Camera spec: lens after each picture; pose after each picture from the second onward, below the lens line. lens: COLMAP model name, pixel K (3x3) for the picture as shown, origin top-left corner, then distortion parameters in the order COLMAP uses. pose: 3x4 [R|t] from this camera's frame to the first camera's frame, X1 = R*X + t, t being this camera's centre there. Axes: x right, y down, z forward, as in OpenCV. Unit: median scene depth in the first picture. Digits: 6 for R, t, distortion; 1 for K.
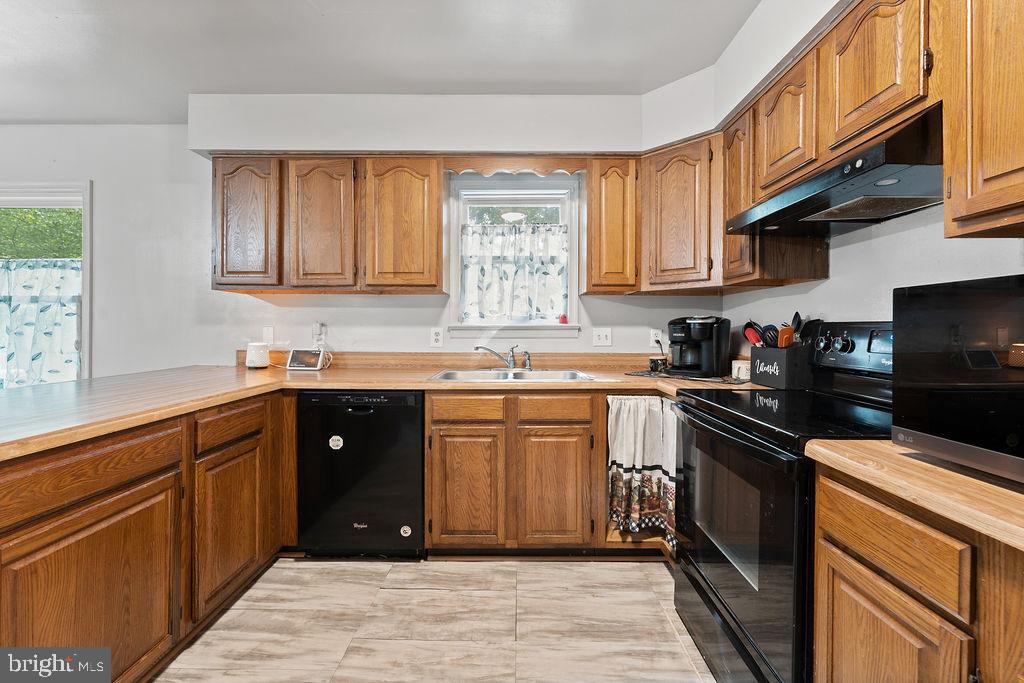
lens RADIAL K [[425.6, 0, 509.9], [0, 425.6, 326.4], [0, 0, 1]] dist [-0.005085, 0.002526]
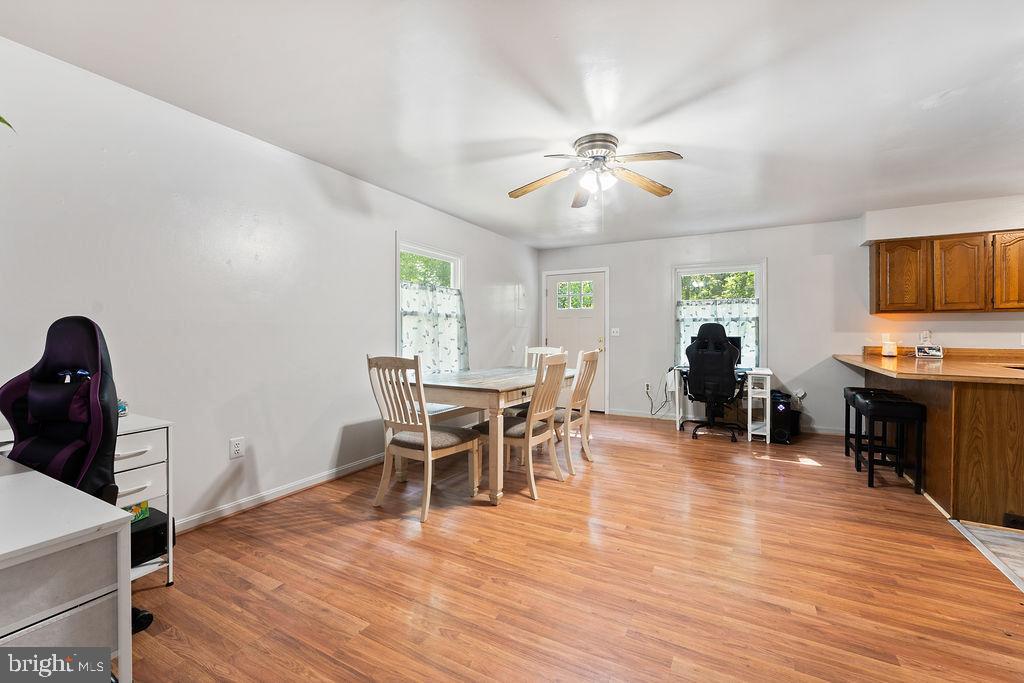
lens RADIAL K [[425.6, 0, 515.1], [0, 425.6, 340.0], [0, 0, 1]] dist [-0.005085, 0.002526]
pose [[0.887890, 0.005662, -0.460021, -1.114772], [0.004998, 0.999747, 0.021950, -0.016436], [0.460029, -0.021788, 0.887637, -1.238094]]
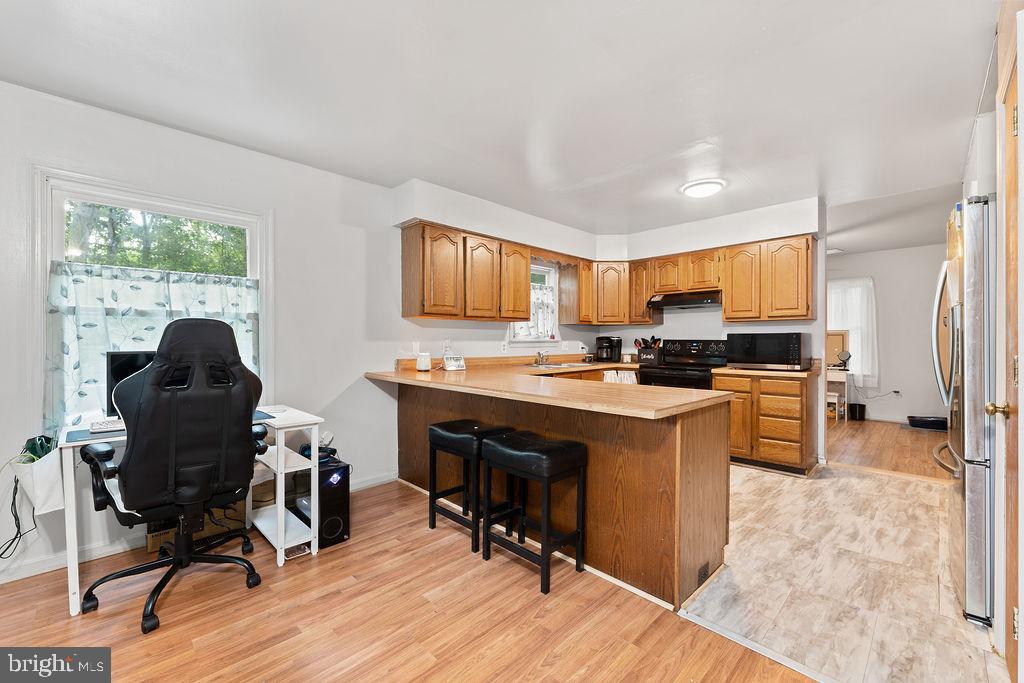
lens RADIAL K [[425.6, 0, 518.4], [0, 425.6, 340.3], [0, 0, 1]] dist [-0.005085, 0.002526]
pose [[0.696267, -0.002658, 0.717778, -1.332573], [-0.001099, 0.999988, 0.004768, -0.011332], [-0.717782, -0.004109, 0.696256, -0.202398]]
